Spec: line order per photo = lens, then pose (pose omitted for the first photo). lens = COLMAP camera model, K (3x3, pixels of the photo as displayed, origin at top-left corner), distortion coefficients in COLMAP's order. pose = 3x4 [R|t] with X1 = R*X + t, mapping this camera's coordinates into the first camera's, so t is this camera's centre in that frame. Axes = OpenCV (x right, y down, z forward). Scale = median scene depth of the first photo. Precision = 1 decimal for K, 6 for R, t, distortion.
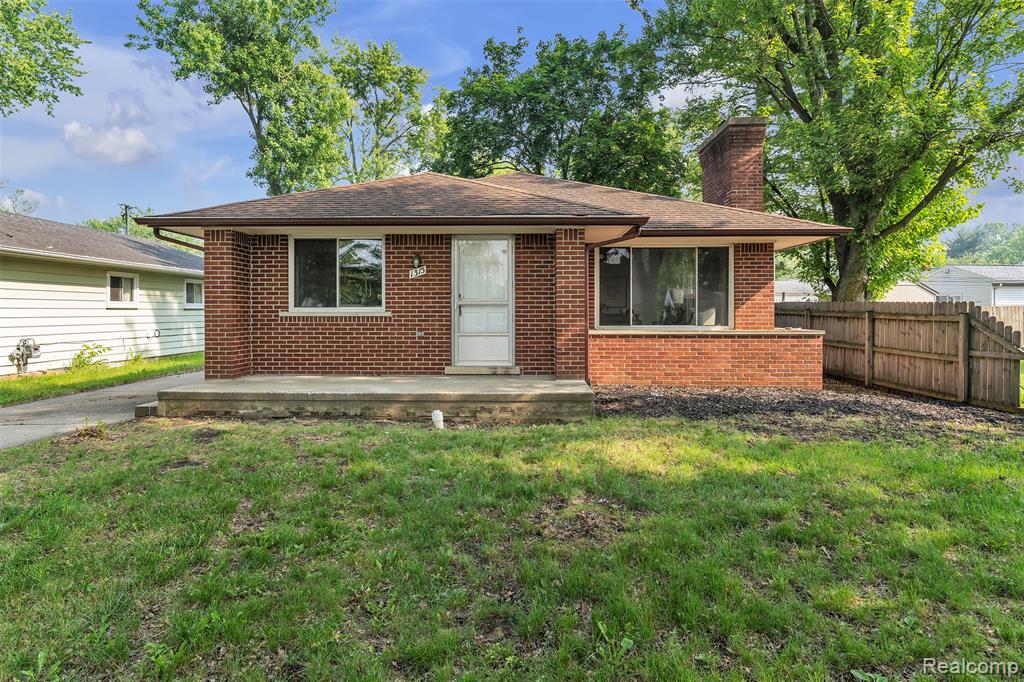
lens RADIAL K [[579.6, 0, 512.8], [0, 579.6, 320.3], [0, 0, 1]] dist [-0.003361, -0.004949]
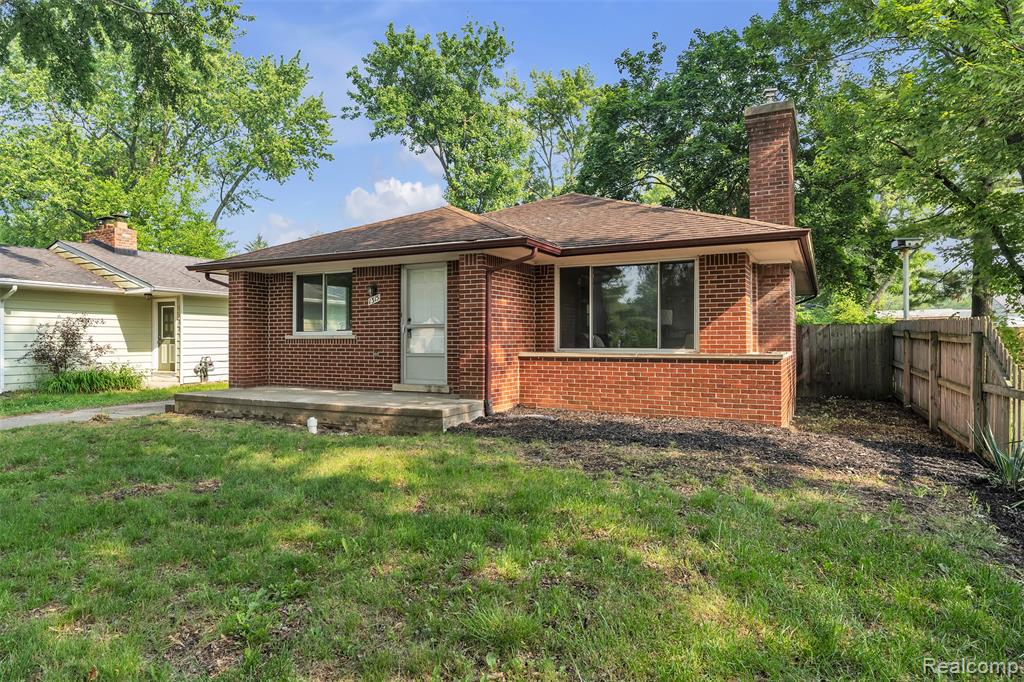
lens RADIAL K [[611.3, 0, 514.9], [0, 611.3, 334.4], [0, 0, 1]] dist [0.002646, 0.000808]
pose [[0.899300, -0.005910, -0.437292, 0.574683], [-0.002894, 0.999806, -0.019465, 0.006950], [0.437323, 0.018771, 0.899109, 0.043875]]
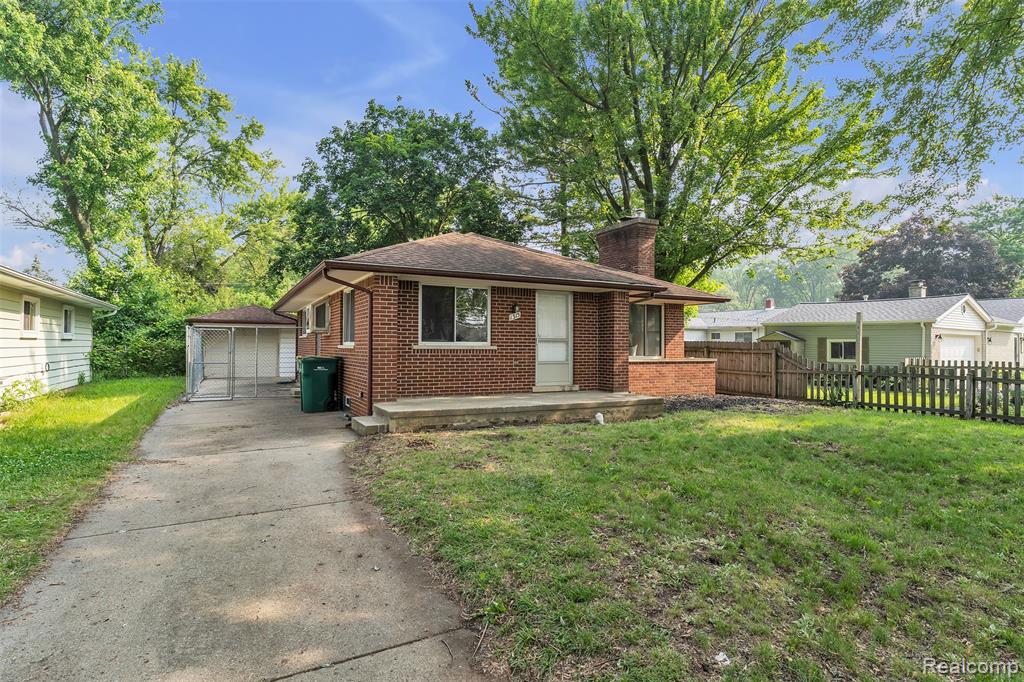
lens RADIAL K [[537.0, 0, 510.9], [0, 537.0, 348.8], [0, 0, 1]] dist [-0.015316, -0.000661]
pose [[0.875475, 0.004306, 0.483244, -0.728183], [-0.000730, 0.999971, -0.007589, 0.000968], [-0.483262, 0.006291, 0.875453, -0.069911]]
